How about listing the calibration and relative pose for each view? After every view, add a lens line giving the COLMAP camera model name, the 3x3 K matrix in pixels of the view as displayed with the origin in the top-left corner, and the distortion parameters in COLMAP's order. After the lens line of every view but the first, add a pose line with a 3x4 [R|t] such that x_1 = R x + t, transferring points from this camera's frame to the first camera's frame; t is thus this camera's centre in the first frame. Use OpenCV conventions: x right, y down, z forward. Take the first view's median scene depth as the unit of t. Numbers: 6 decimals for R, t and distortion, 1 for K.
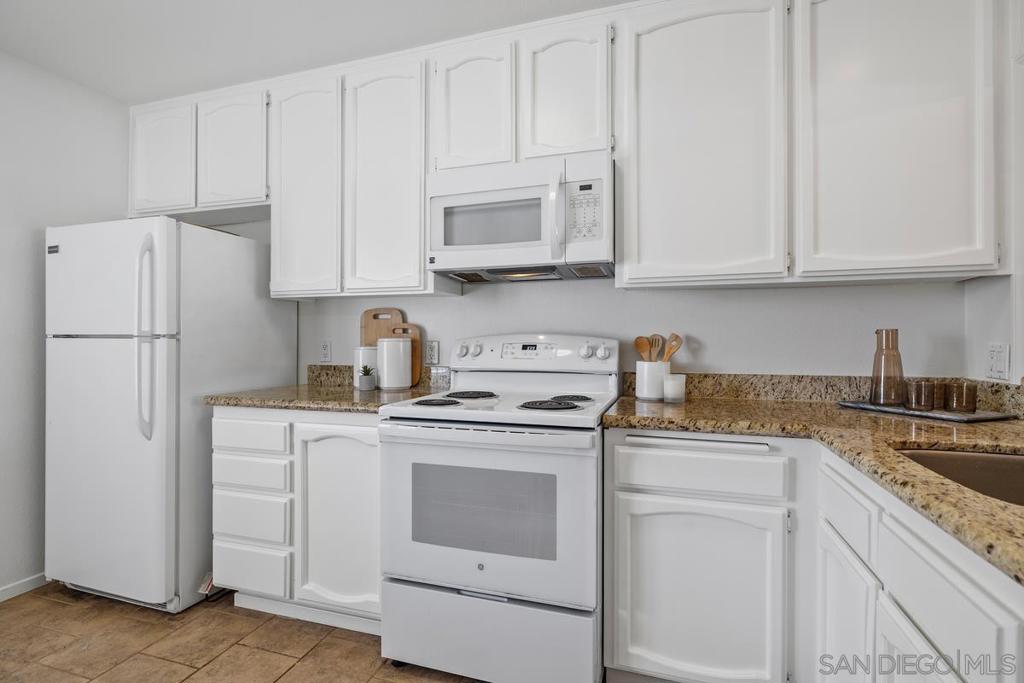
lens RADIAL K [[483.9, 0, 514.1], [0, 483.9, 344.2], [0, 0, 1]] dist [-0.000570, -0.000070]
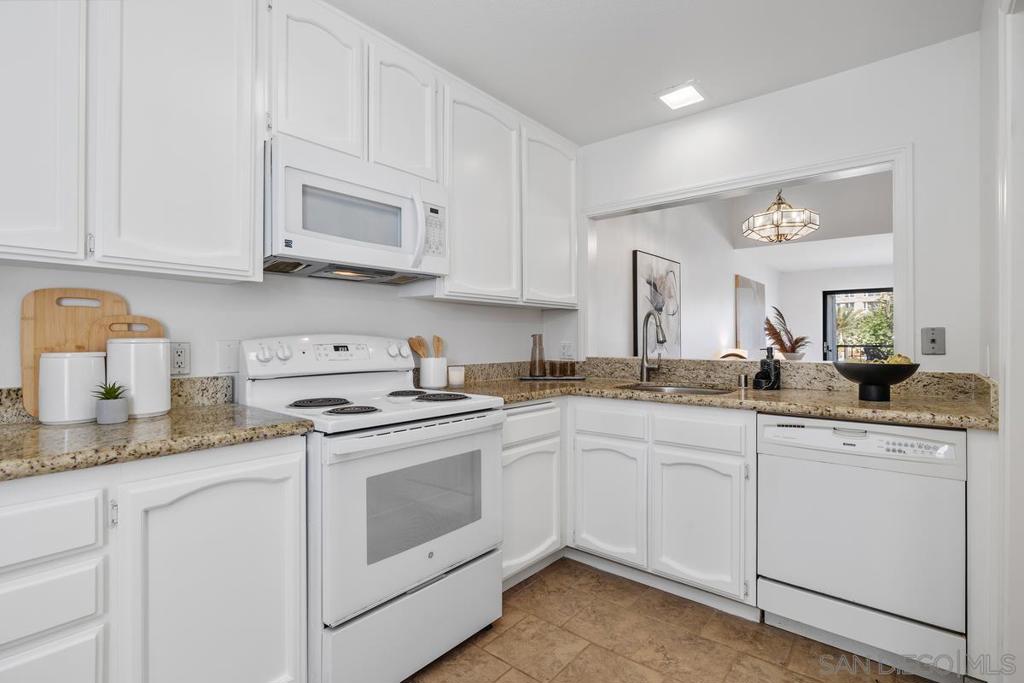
lens RADIAL K [[483.9, 0, 518.2], [0, 483.9, 339.7], [0, 0, 1]] dist [-0.000570, -0.000070]
pose [[0.380057, 0.000637, 0.924963, -0.798839], [0.011388, 0.999921, -0.005368, -0.001926], [-0.924893, 0.012574, 0.380019, 0.340382]]
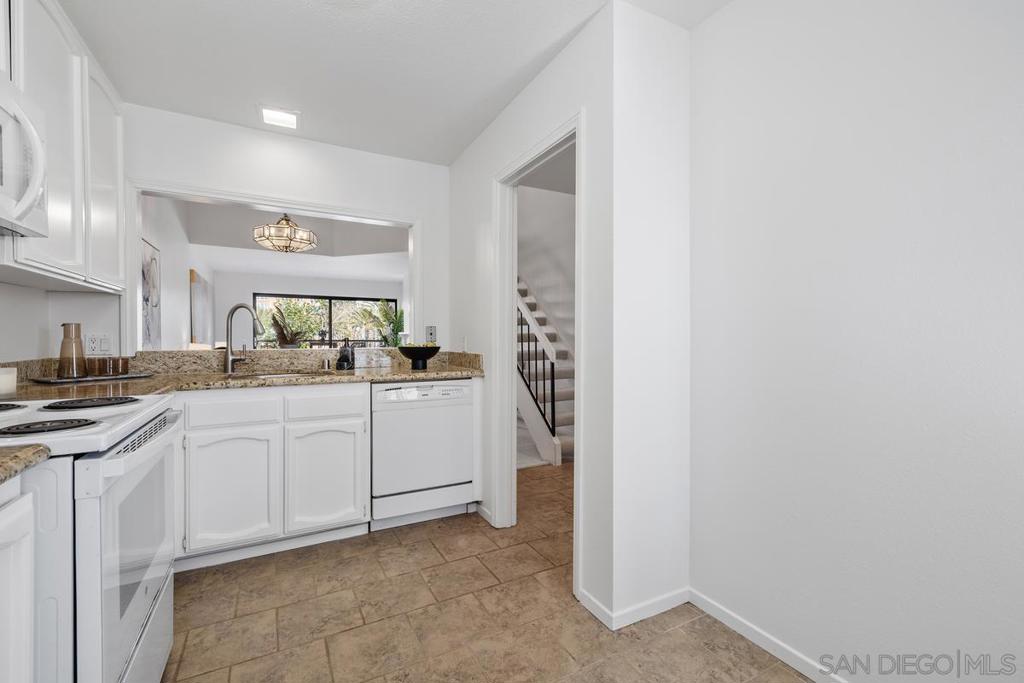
lens RADIAL K [[446.3, 0, 516.6], [0, 446.3, 339.0], [0, 0, 1]] dist [0.001201, 0.000326]
pose [[-0.719616, -0.003788, 0.694362, -0.898226], [0.006600, 0.999903, 0.012296, 0.005765], [-0.694341, 0.013431, -0.719521, 0.910669]]
